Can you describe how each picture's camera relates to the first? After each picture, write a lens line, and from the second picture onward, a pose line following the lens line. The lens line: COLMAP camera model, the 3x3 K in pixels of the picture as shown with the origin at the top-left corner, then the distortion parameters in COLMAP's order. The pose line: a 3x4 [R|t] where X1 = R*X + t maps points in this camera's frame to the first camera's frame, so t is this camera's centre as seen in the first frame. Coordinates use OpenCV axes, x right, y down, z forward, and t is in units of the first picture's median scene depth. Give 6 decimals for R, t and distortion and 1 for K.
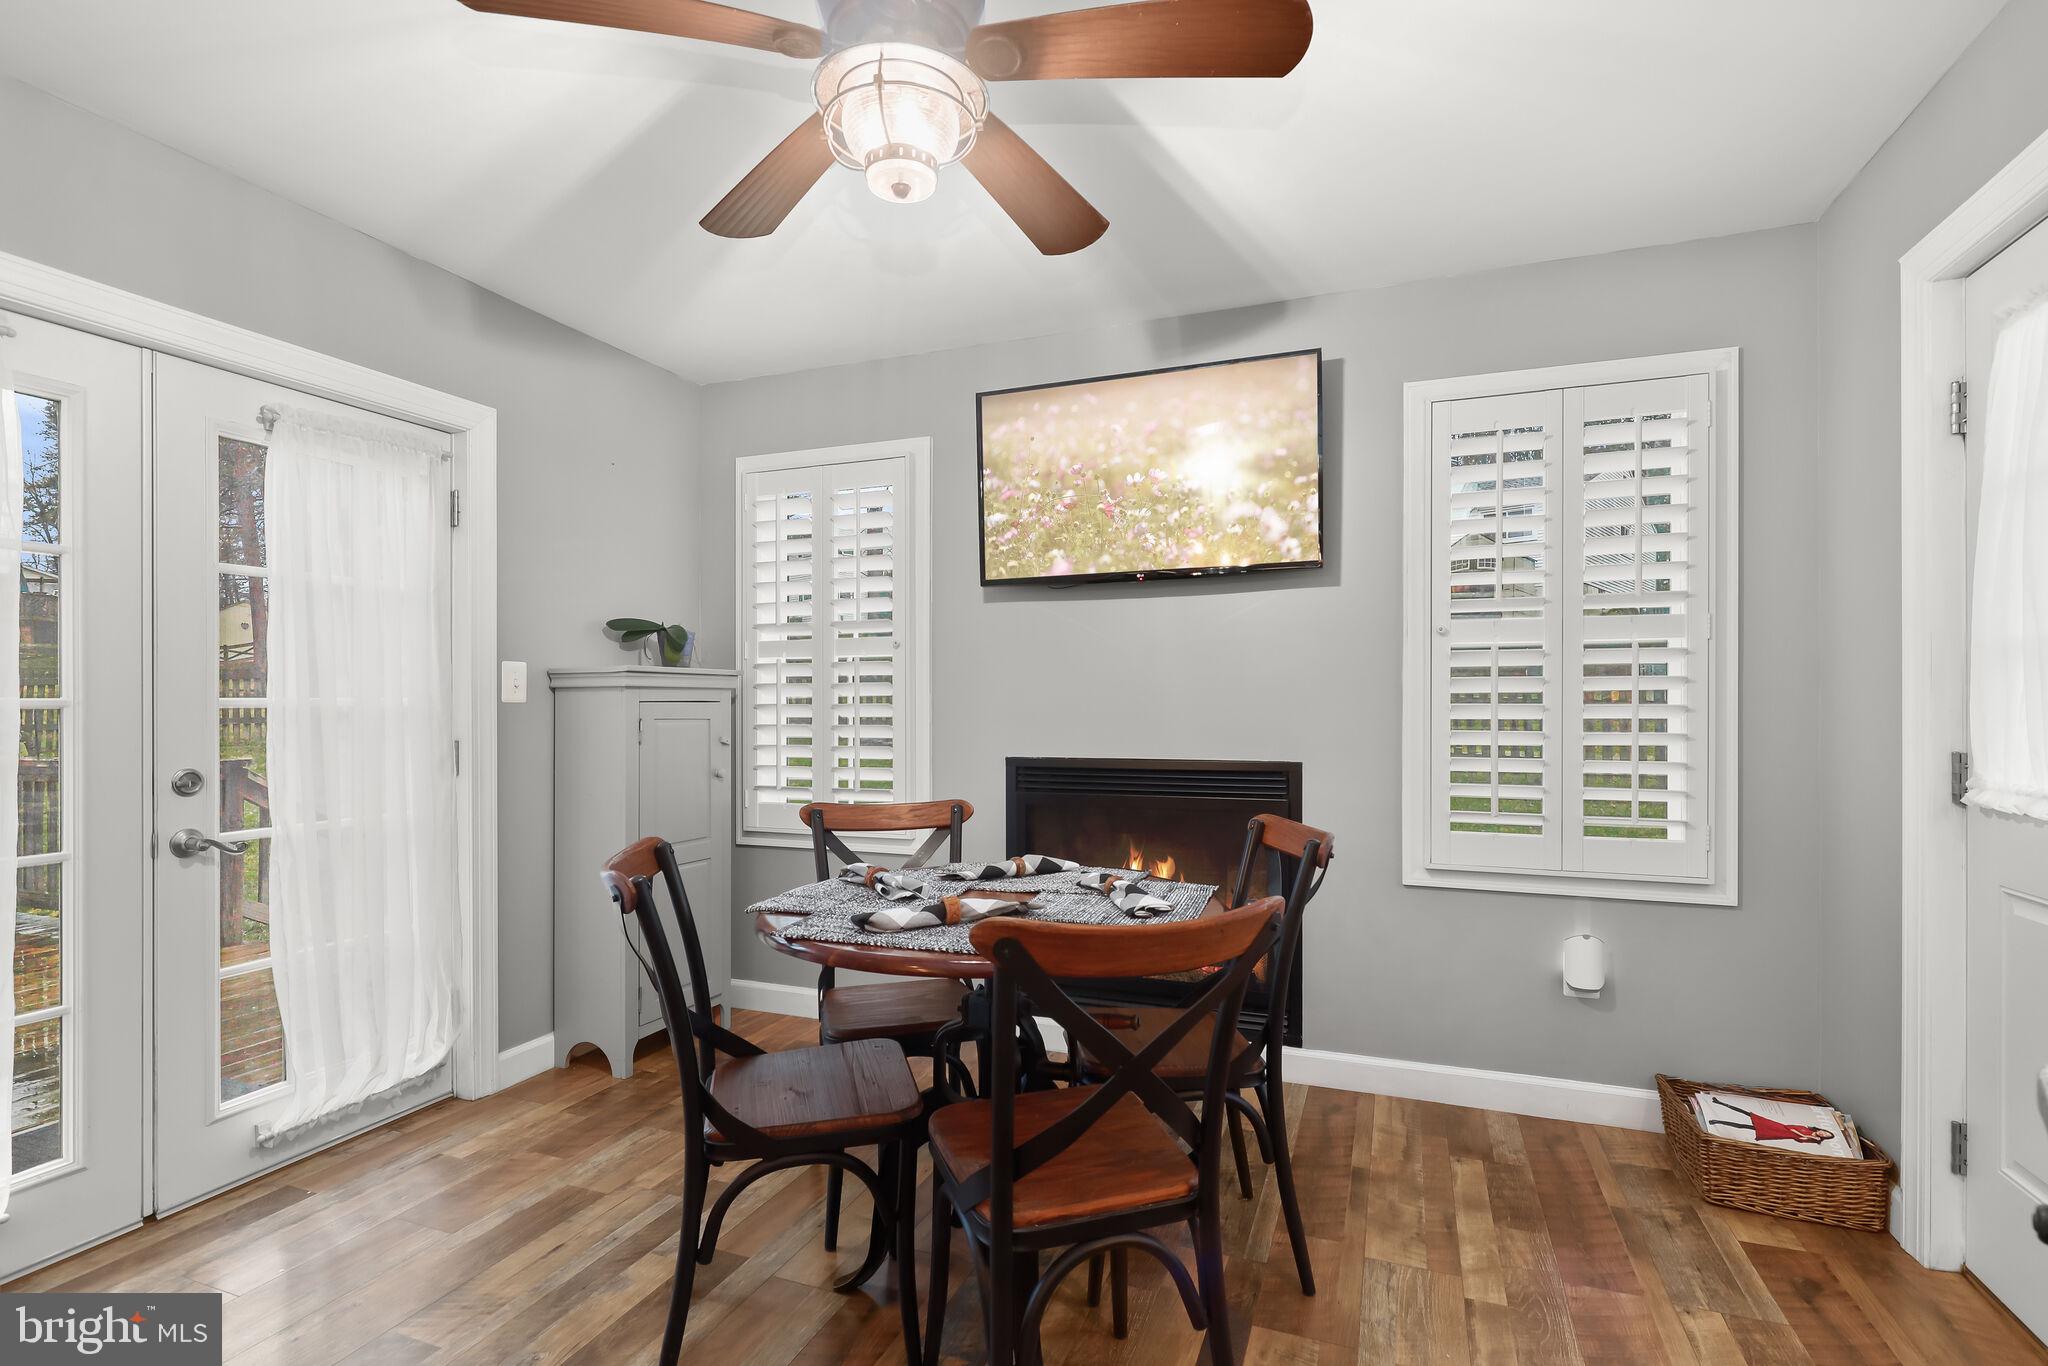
lens RADIAL K [[988.8, 0, 1030.6], [0, 988.8, 692.6], [0, 0, 1]] dist [0.001226, 0.000360]
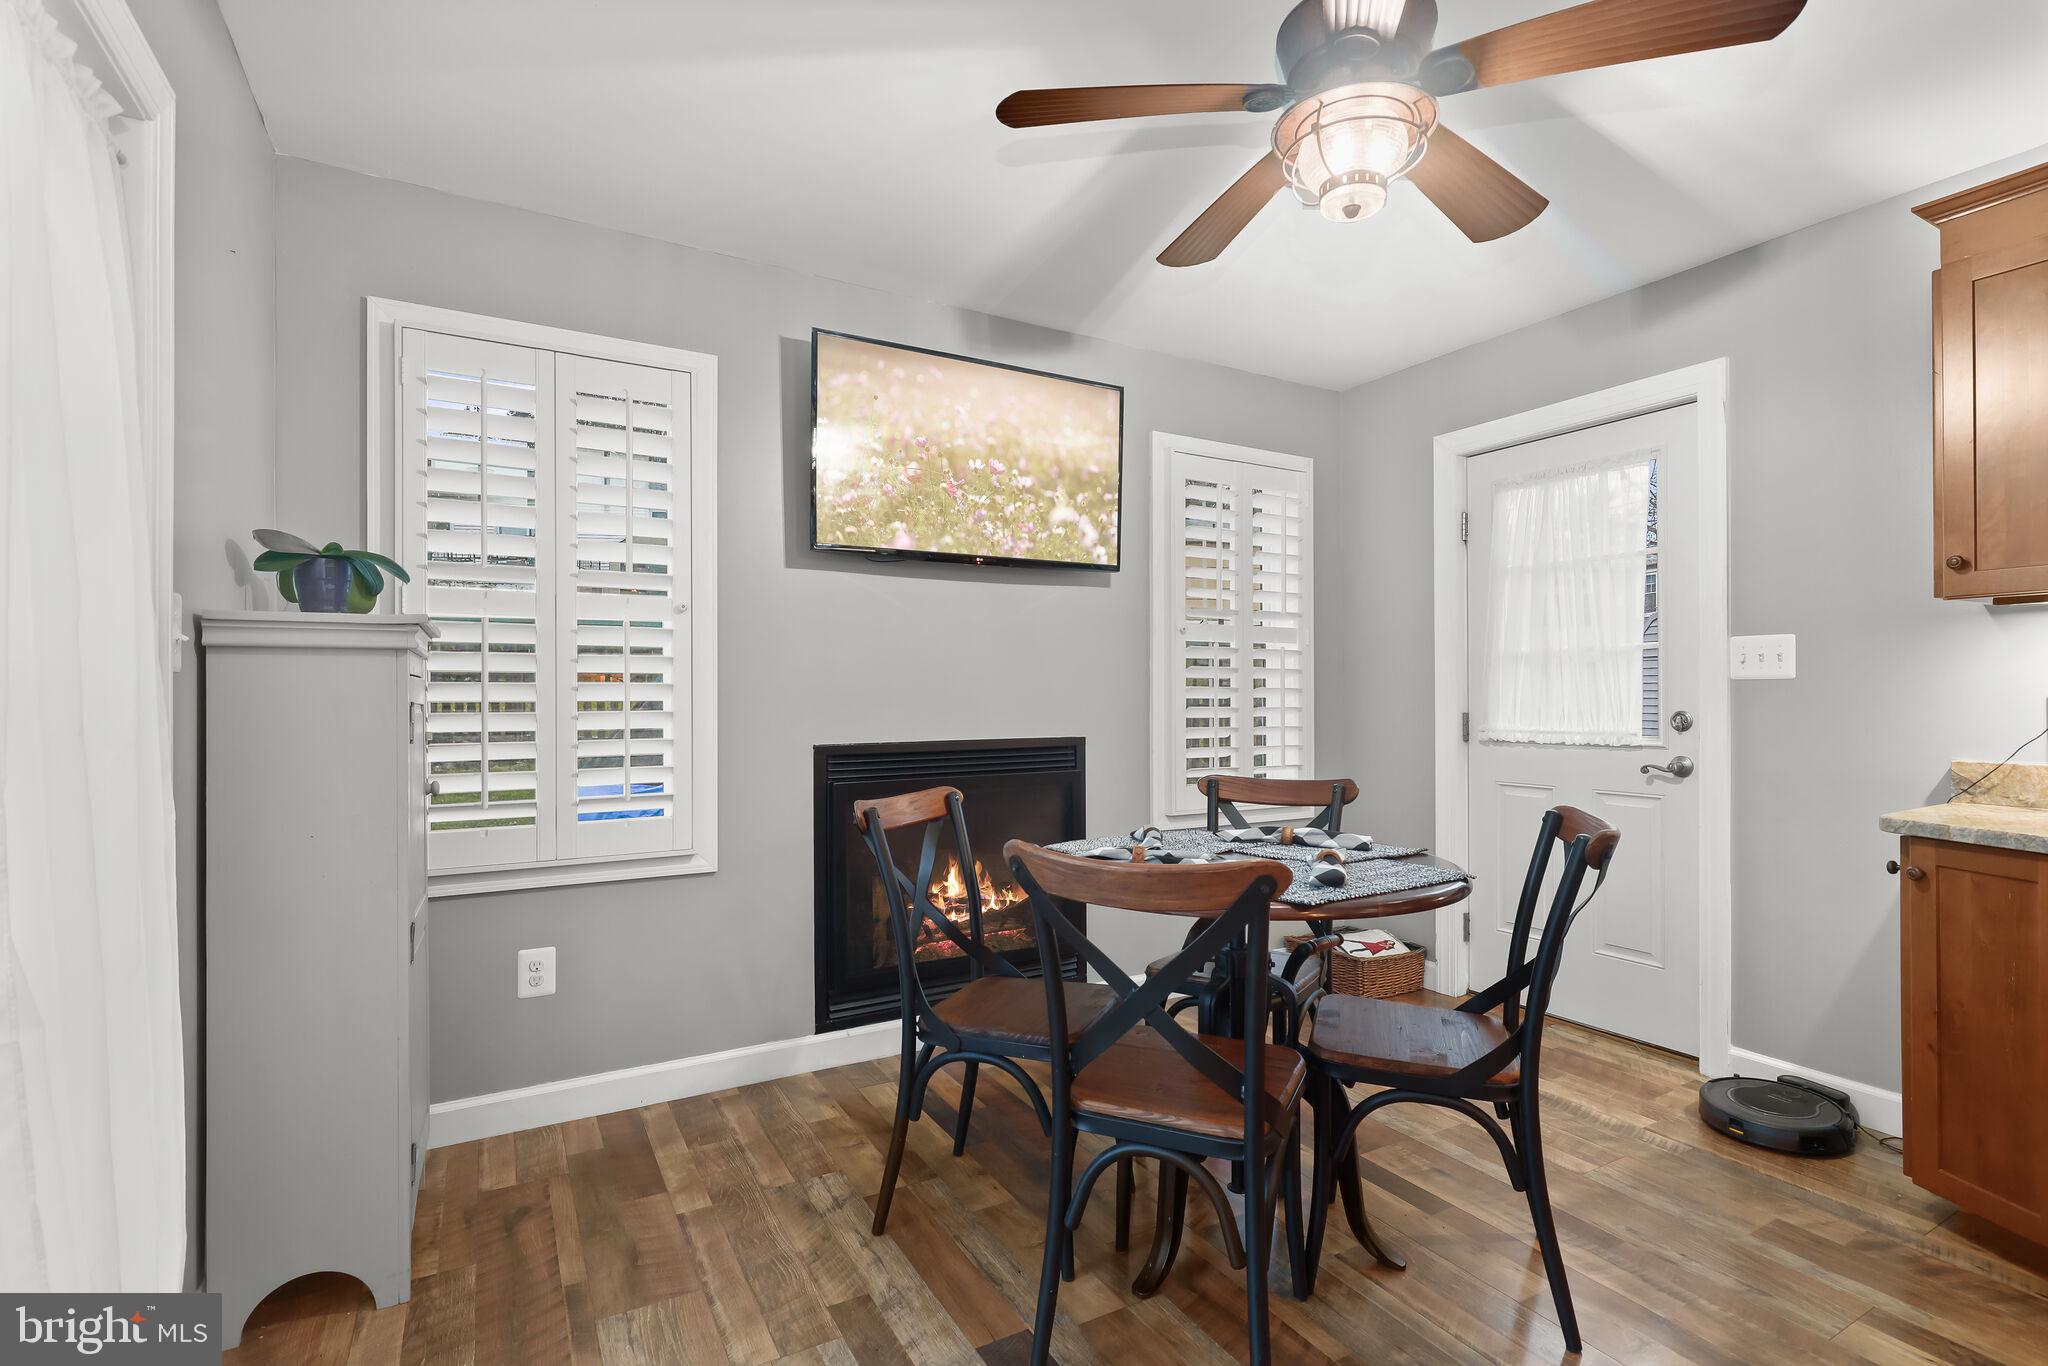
lens RADIAL K [[967.6, 0, 1046.7], [0, 967.6, 703.8], [0, 0, 1]] dist [-0.001769, -0.000219]
pose [[0.617125, -0.001930, 0.786863, -0.631698], [-0.018360, 0.999689, 0.016852, 0.011562], [-0.786651, -0.024847, 0.616898, 0.320568]]
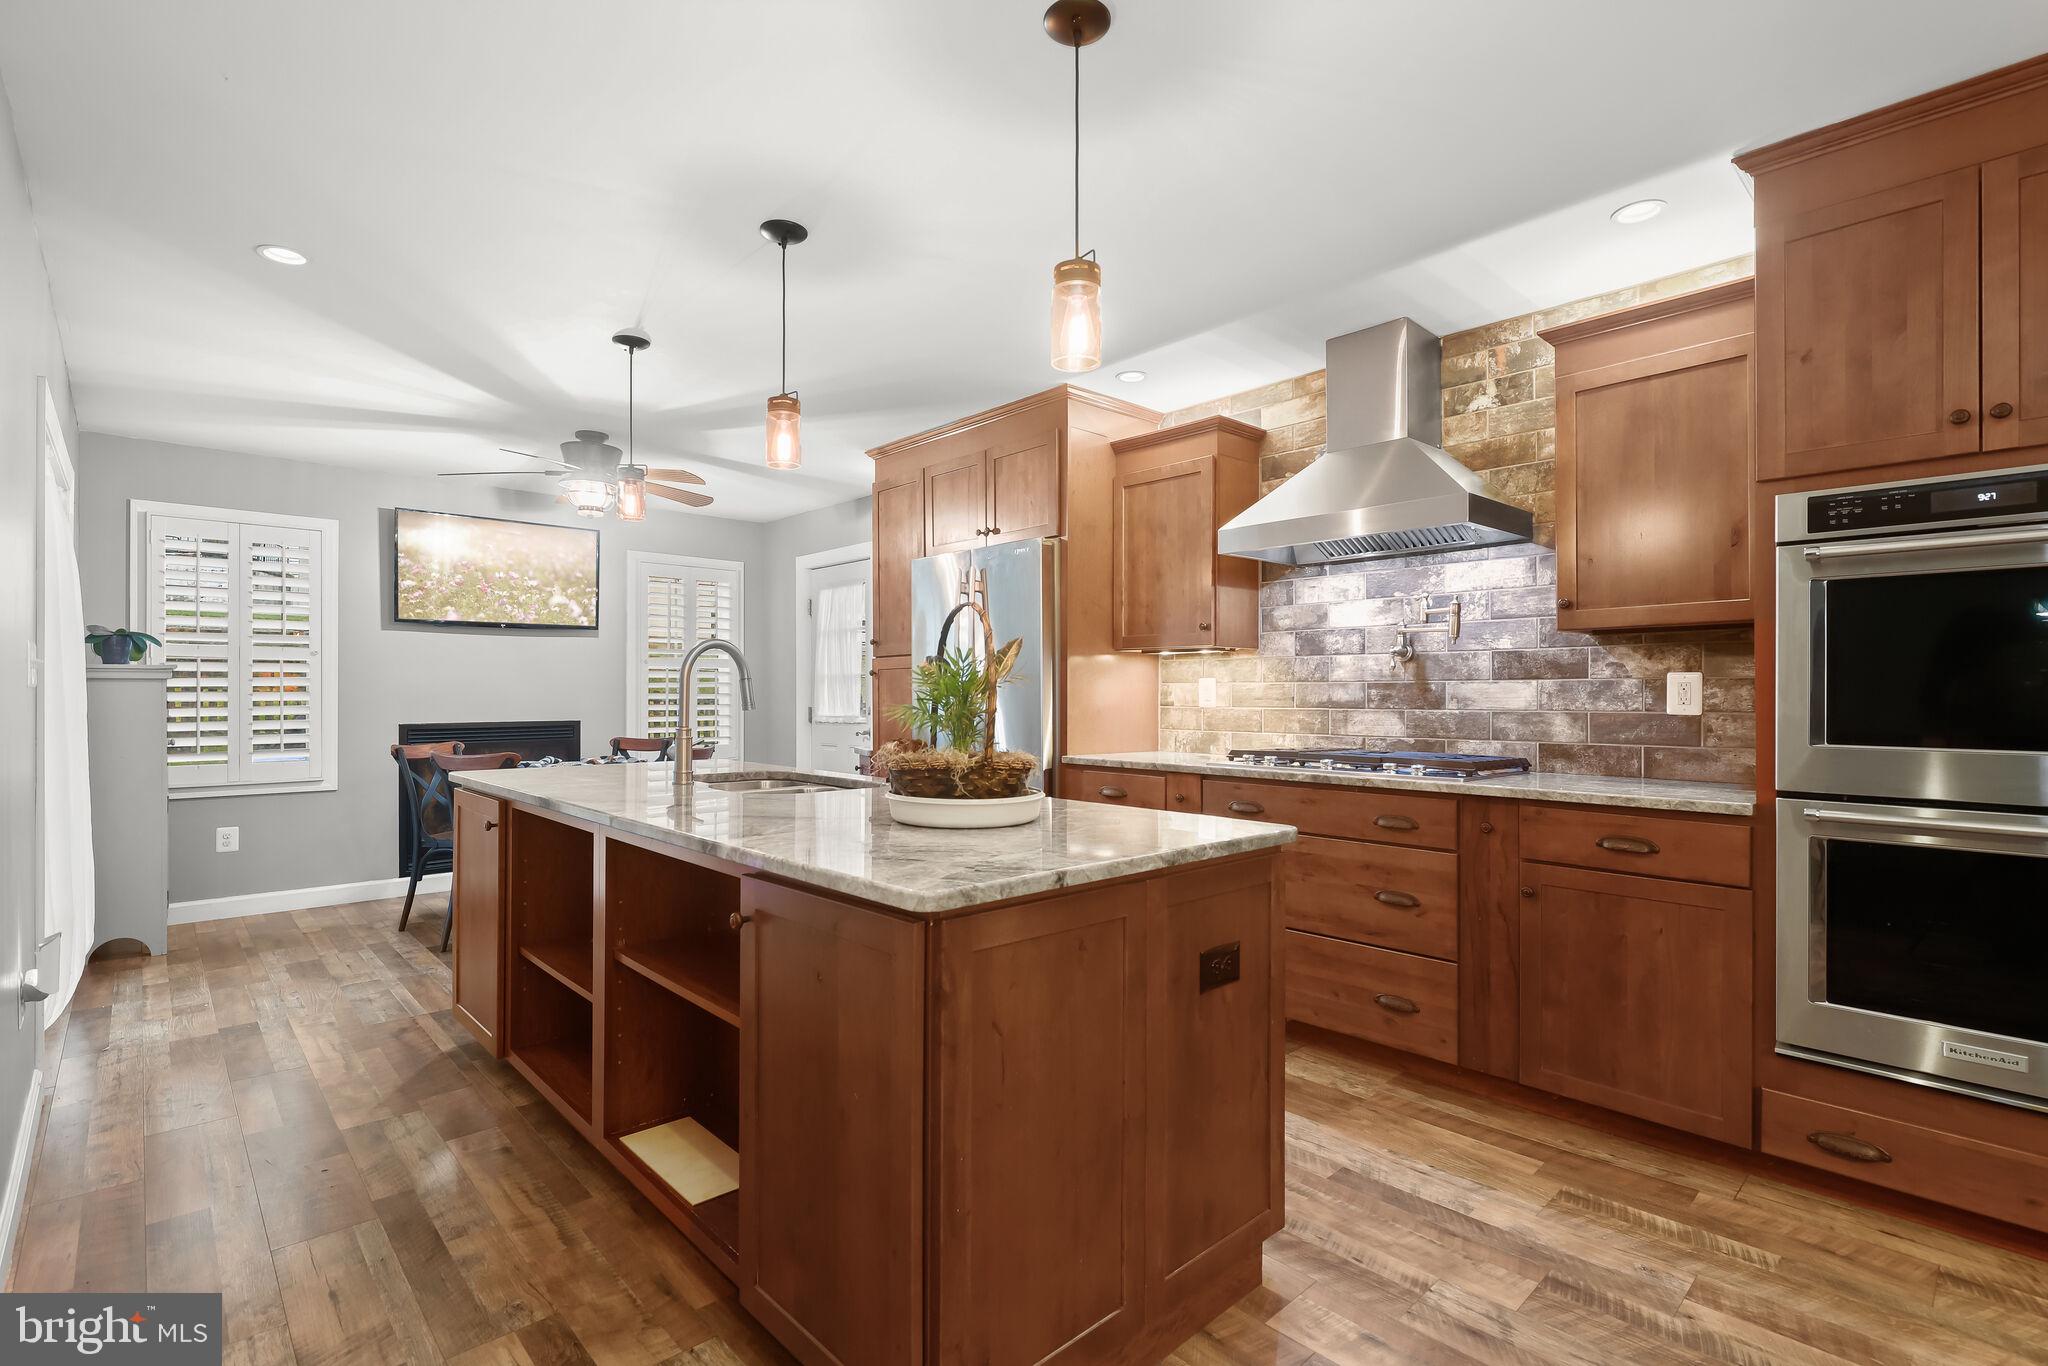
lens RADIAL K [[953.0, 0, 1038.8], [0, 953.0, 693.2], [0, 0, 1]] dist [-0.000370, -0.000115]
pose [[0.417397, 0.004263, 0.908714, -1.129763], [-0.020159, 0.999786, 0.004569, -0.016352], [-0.908500, -0.020226, 0.417394, -0.718209]]
